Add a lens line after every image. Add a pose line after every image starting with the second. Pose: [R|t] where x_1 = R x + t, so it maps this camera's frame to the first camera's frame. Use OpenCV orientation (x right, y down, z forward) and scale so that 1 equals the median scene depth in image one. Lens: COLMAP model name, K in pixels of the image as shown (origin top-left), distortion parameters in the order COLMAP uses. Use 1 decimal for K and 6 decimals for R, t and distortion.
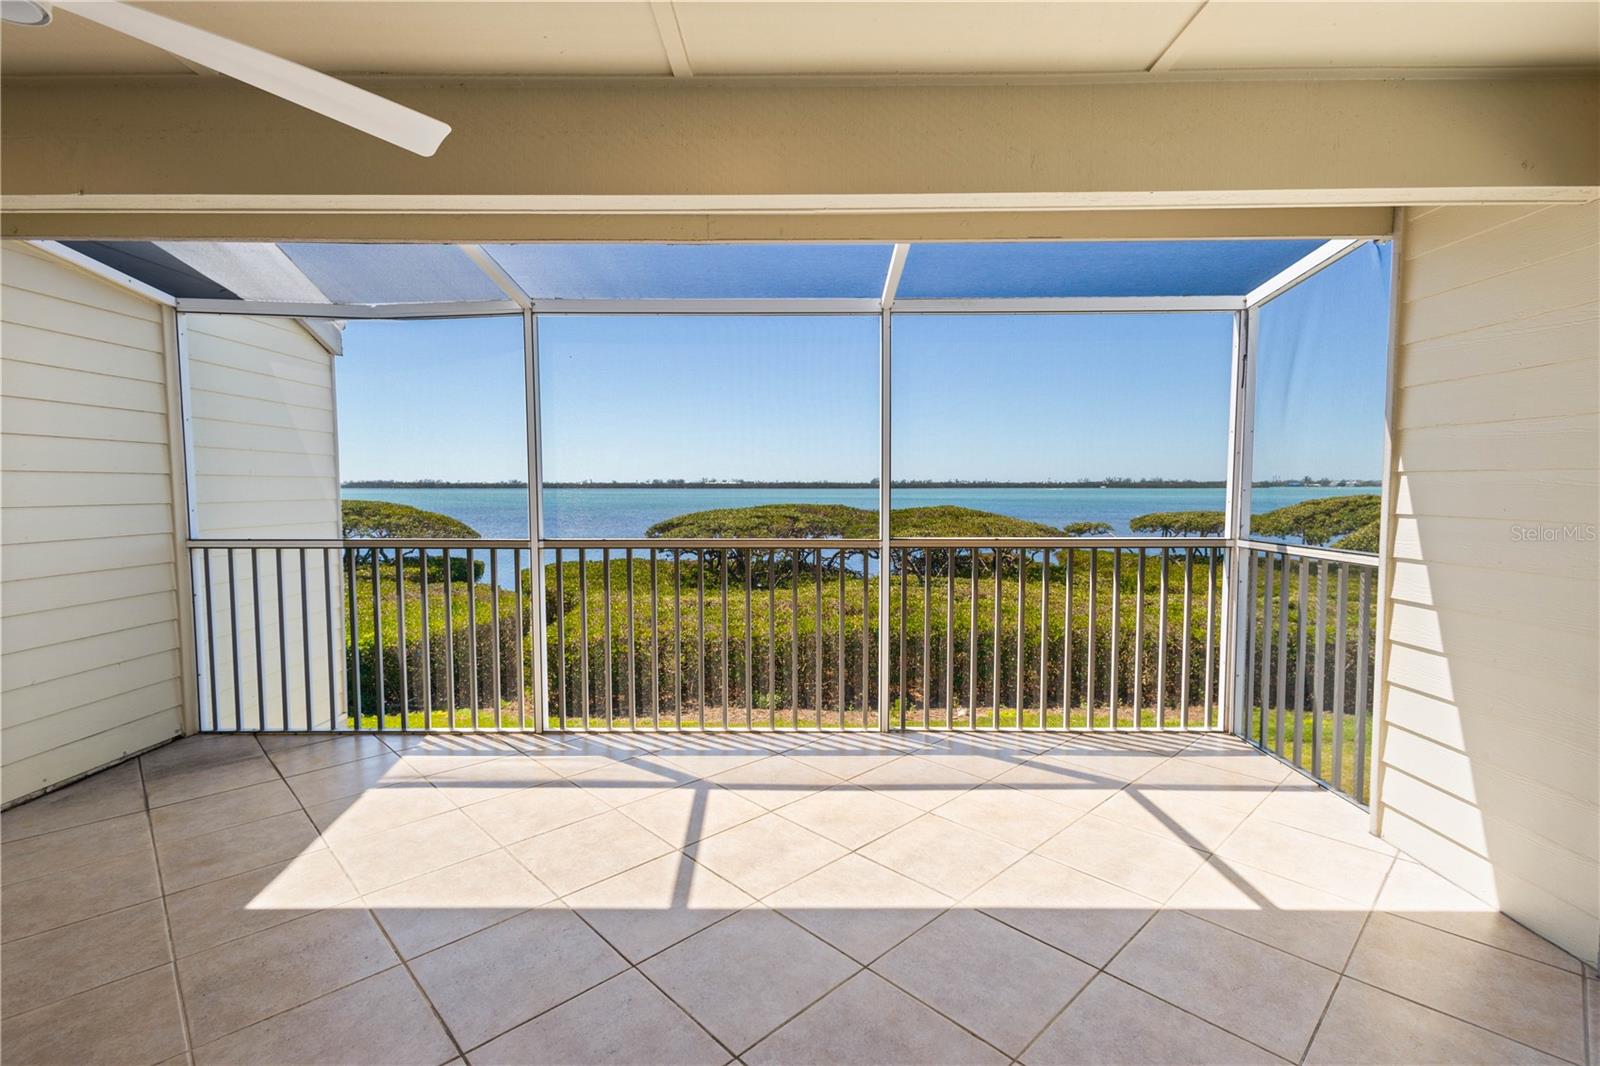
lens RADIAL K [[742.5, 0, 810.8], [0, 742.5, 527.5], [0, 0, 1]] dist [0.006171, -0.001087]
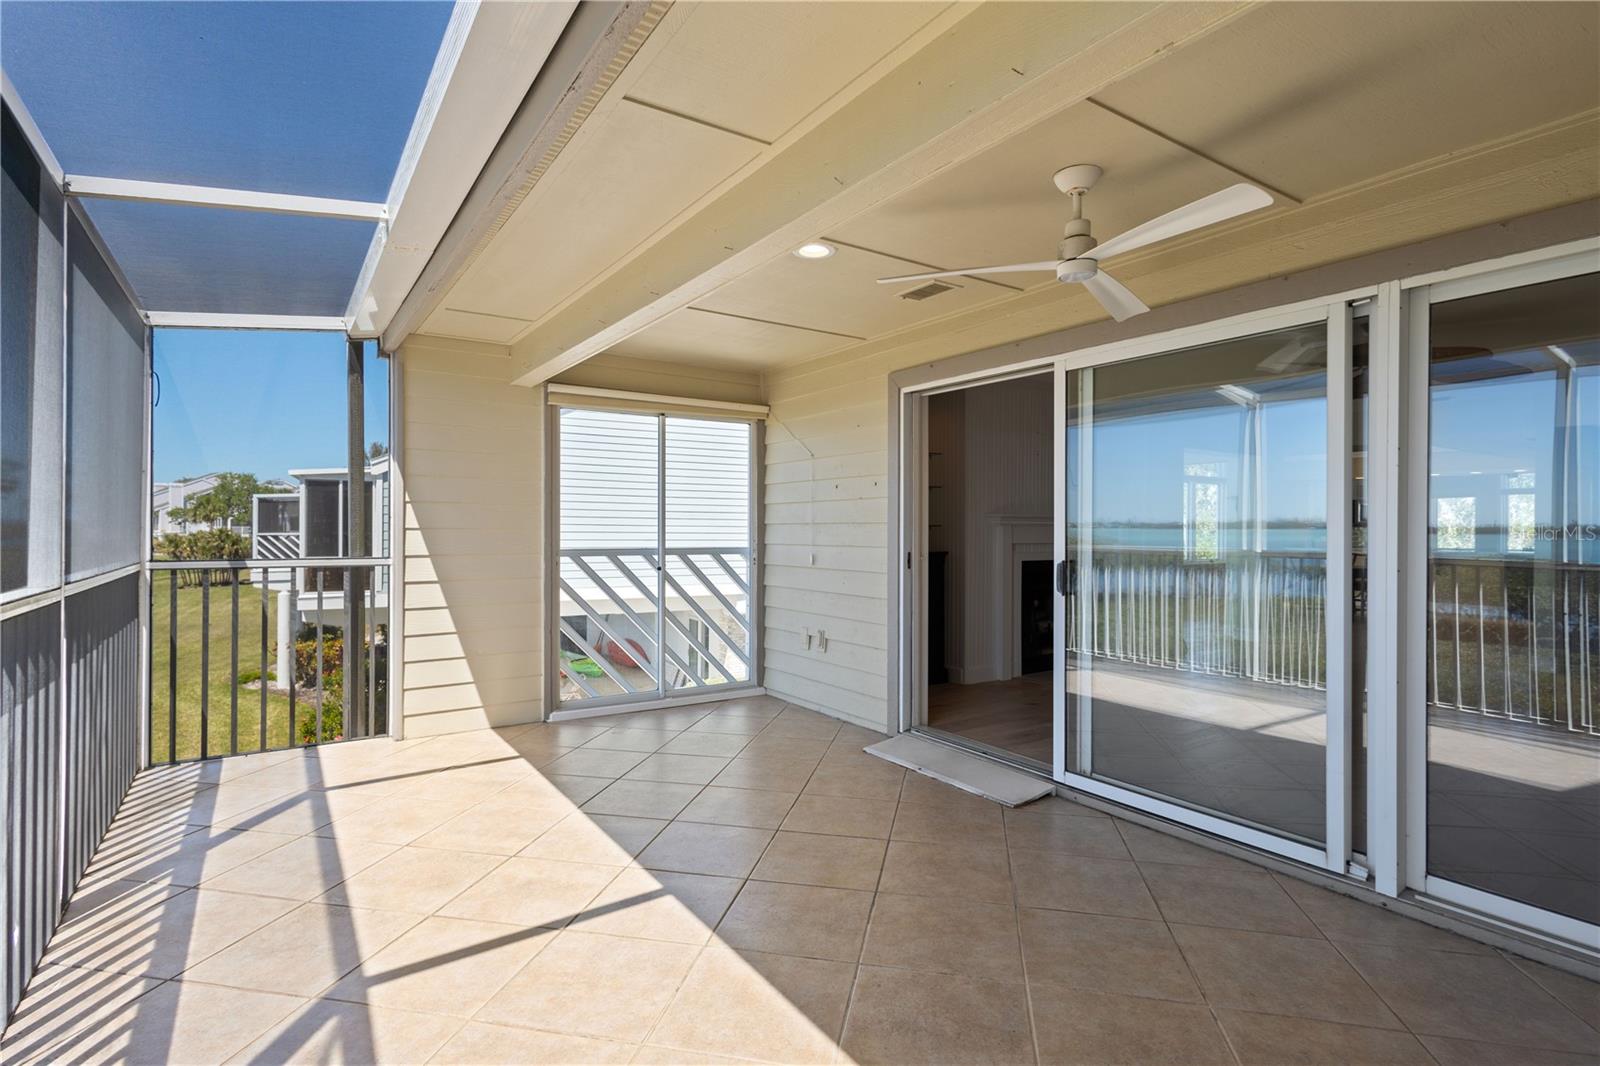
lens RADIAL K [[786.5, 0, 805.5], [0, 786.5, 527.8], [0, 0, 1]] dist [0.001177, 0.000121]
pose [[-0.563621, -0.003551, 0.826026, -0.785167], [0.040043, 0.998698, 0.031616, -0.027671], [-0.825063, 0.050895, -0.562744, 0.921774]]
